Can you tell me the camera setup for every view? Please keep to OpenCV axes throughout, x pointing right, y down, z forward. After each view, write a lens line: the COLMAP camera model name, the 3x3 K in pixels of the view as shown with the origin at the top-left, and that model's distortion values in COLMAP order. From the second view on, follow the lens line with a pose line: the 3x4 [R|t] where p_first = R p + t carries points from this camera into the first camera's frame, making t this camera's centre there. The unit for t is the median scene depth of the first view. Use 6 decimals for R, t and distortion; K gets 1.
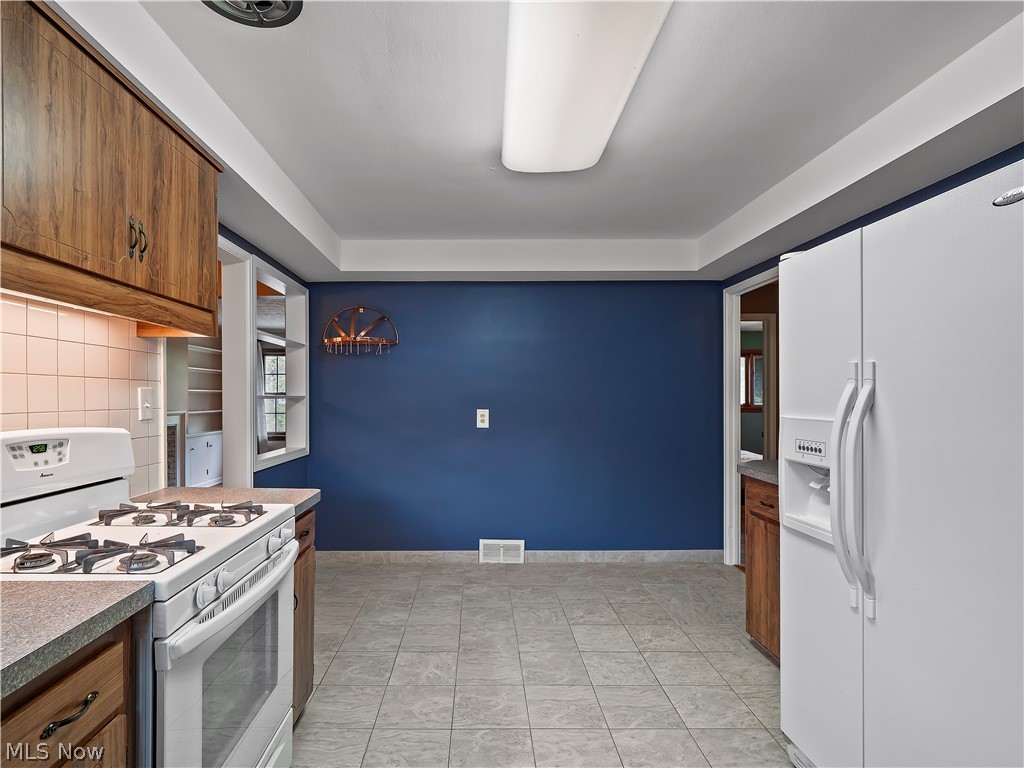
lens RADIAL K [[521.5, 0, 474.4], [0, 521.5, 398.5], [0, 0, 1]] dist [0.000842, -0.000413]
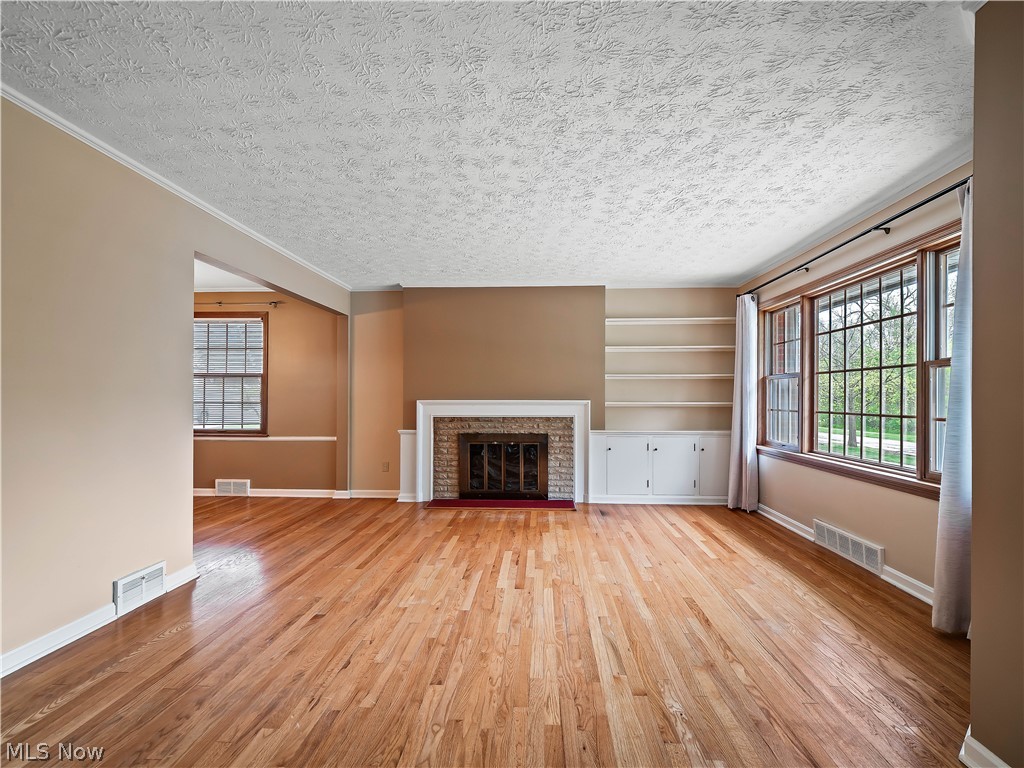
lens RADIAL K [[504.5, 0, 516.3], [0, 504.5, 394.9], [0, 0, 1]] dist [0.022449, -0.023954]
pose [[-0.043957, -0.003193, -0.999028, 0.647564], [-0.005336, 0.999981, -0.002961, 0.051377], [0.999019, 0.005201, -0.043973, 2.530395]]
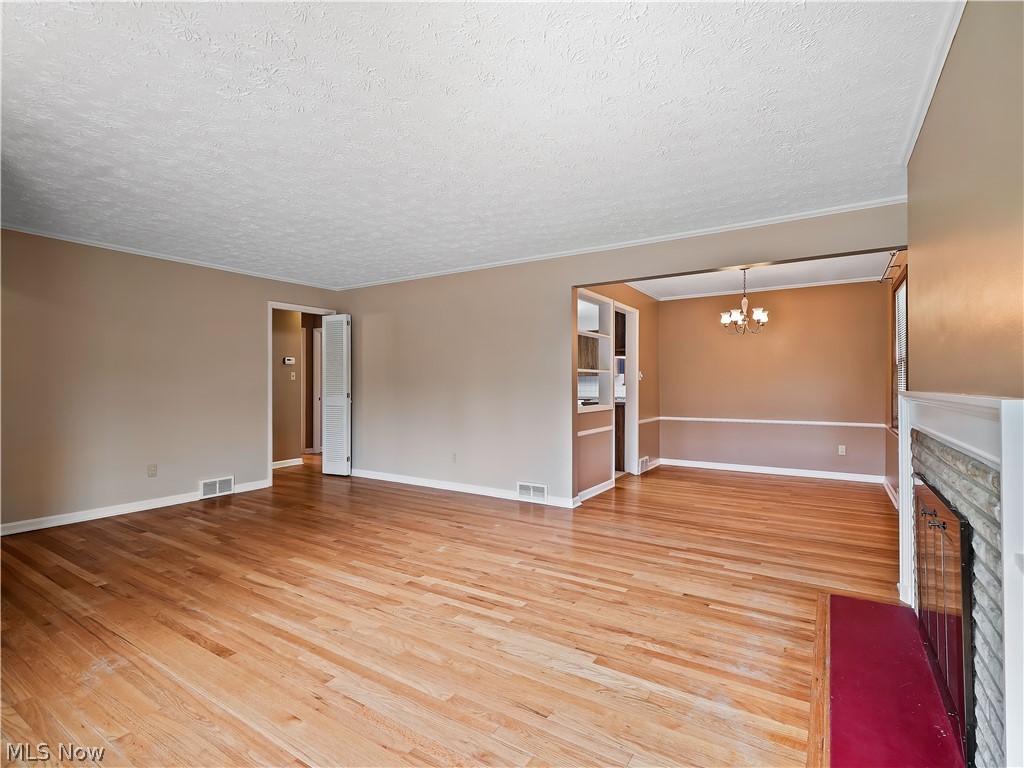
lens RADIAL K [[491.3, 0, 512.0], [0, 491.3, 384.0], [0, 0, 1]] dist [0.000050, -0.000137]
pose [[-0.844523, 0.004692, 0.535498, -1.387994], [0.005914, 0.999982, 0.000563, 0.049535], [-0.535486, 0.003643, -0.844536, 3.322212]]
